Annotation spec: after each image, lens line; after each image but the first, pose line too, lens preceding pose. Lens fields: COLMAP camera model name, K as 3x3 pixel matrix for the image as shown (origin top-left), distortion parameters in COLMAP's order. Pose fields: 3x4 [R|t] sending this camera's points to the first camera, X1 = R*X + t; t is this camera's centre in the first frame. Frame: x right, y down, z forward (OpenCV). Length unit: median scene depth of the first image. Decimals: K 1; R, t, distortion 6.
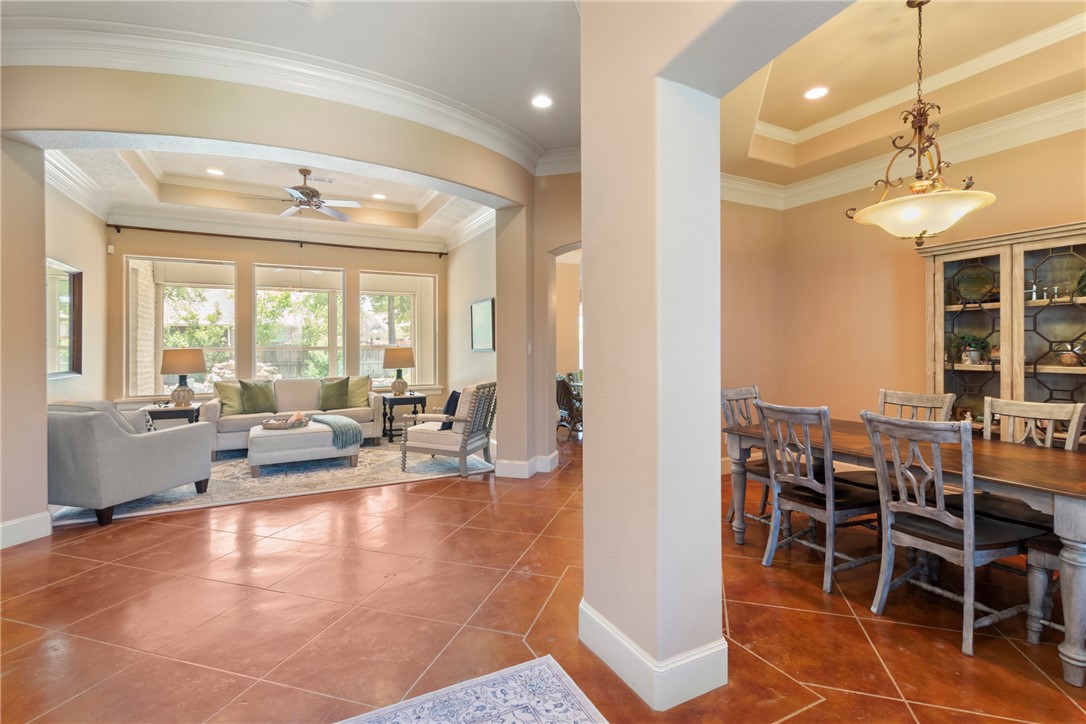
lens RADIAL K [[505.4, 0, 546.8], [0, 505.4, 347.6], [0, 0, 1]] dist [0.002234, 0.001502]
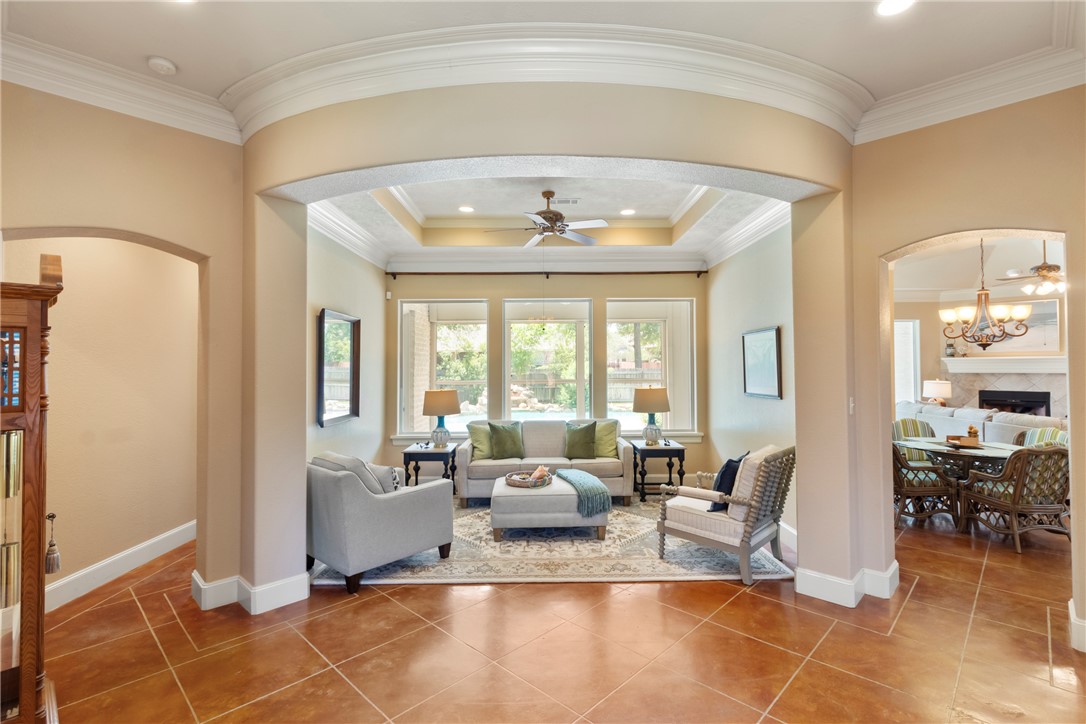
lens RADIAL K [[505.4, 0, 547.9], [0, 505.4, 357.0], [0, 0, 1]] dist [0.002234, 0.001502]
pose [[0.890904, -0.010664, -0.454067, -0.073491], [0.002404, 0.999821, -0.018765, -0.042268], [0.454186, 0.015627, 0.890770, 0.199811]]
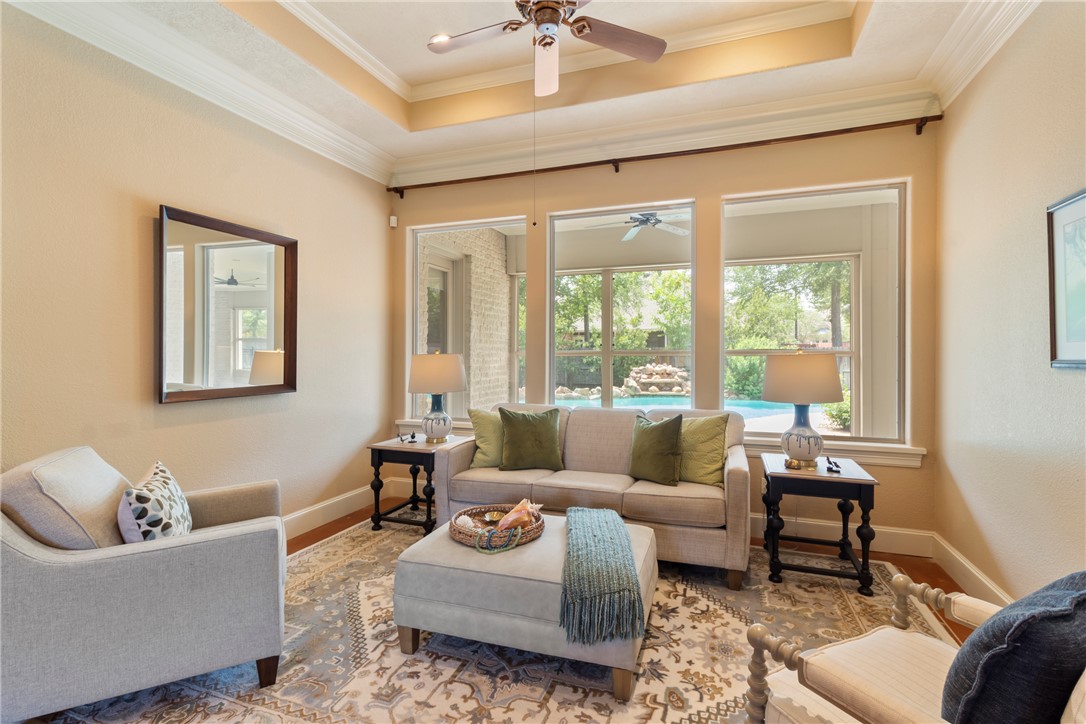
lens RADIAL K [[505.4, 0, 547.7], [0, 505.4, 351.2], [0, 0, 1]] dist [0.002234, 0.001502]
pose [[0.674871, 0.003202, -0.737929, -0.145336], [-0.003201, 0.999994, 0.001411, -0.001581], [0.737929, 0.001410, 0.674877, 0.659675]]
